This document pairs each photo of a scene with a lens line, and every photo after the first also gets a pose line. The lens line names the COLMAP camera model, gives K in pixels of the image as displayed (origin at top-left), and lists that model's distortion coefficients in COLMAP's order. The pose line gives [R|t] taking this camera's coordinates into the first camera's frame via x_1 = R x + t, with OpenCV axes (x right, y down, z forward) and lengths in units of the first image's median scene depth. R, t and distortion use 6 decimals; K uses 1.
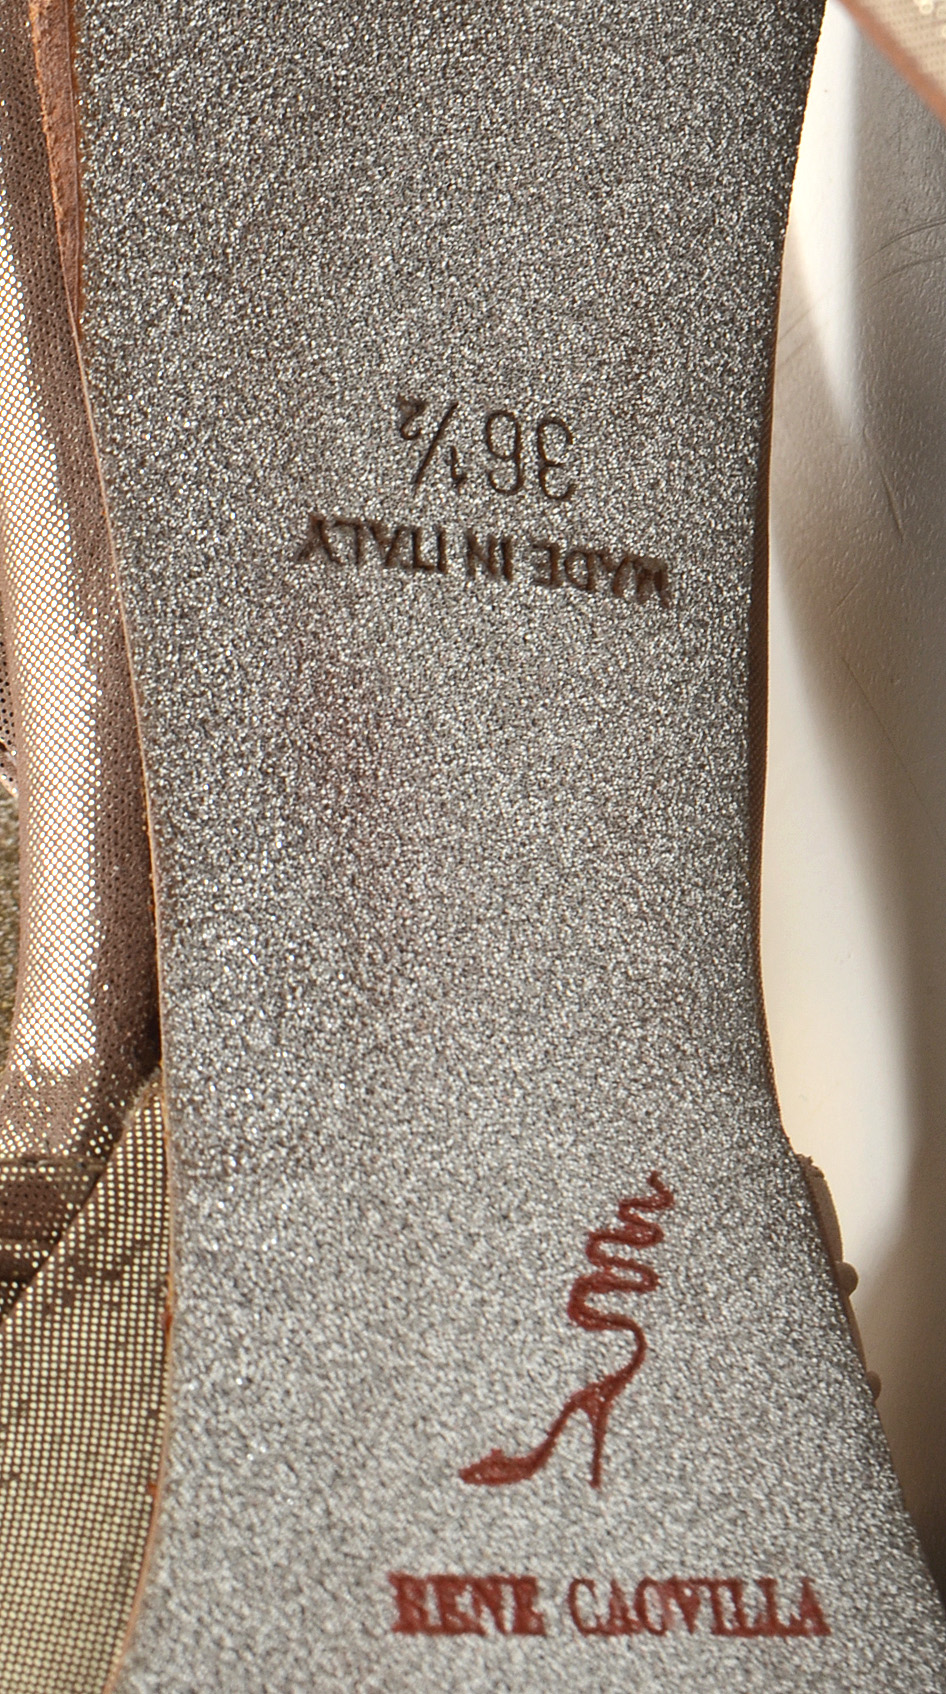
lens RADIAL K [[4059.5, 0, 473.6], [0, 4059.5, 847.2], [0, 0, 1]] dist [-0.009390, 0.000000]
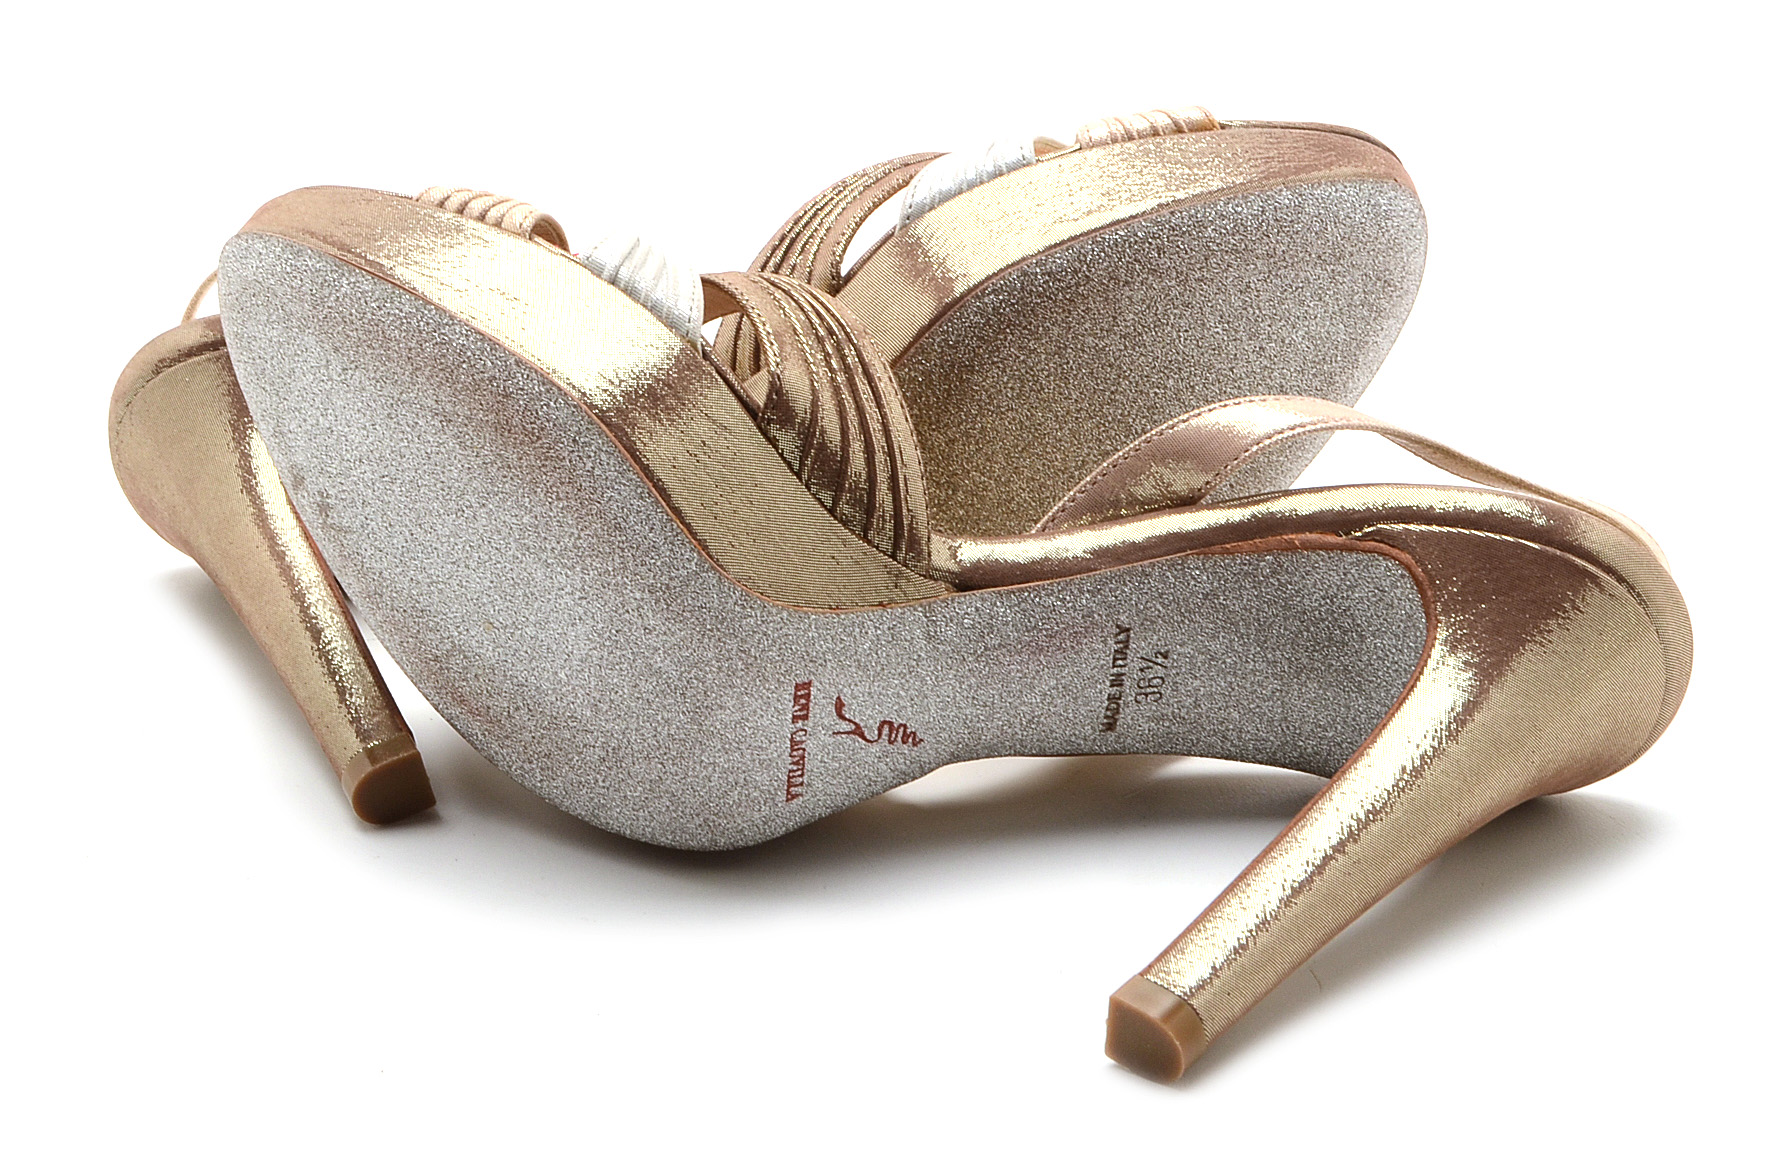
lens RADIAL K [[2847.6, 0, 893.3], [0, 2847.6, 580.6], [0, 0, 1]] dist [0.004020, 0.000000]
pose [[0.010255, 0.989064, 0.147133, -0.416486], [-0.999921, 0.011214, -0.005687, 0.117902], [-0.007275, -0.147063, 0.989100, -1.210717]]
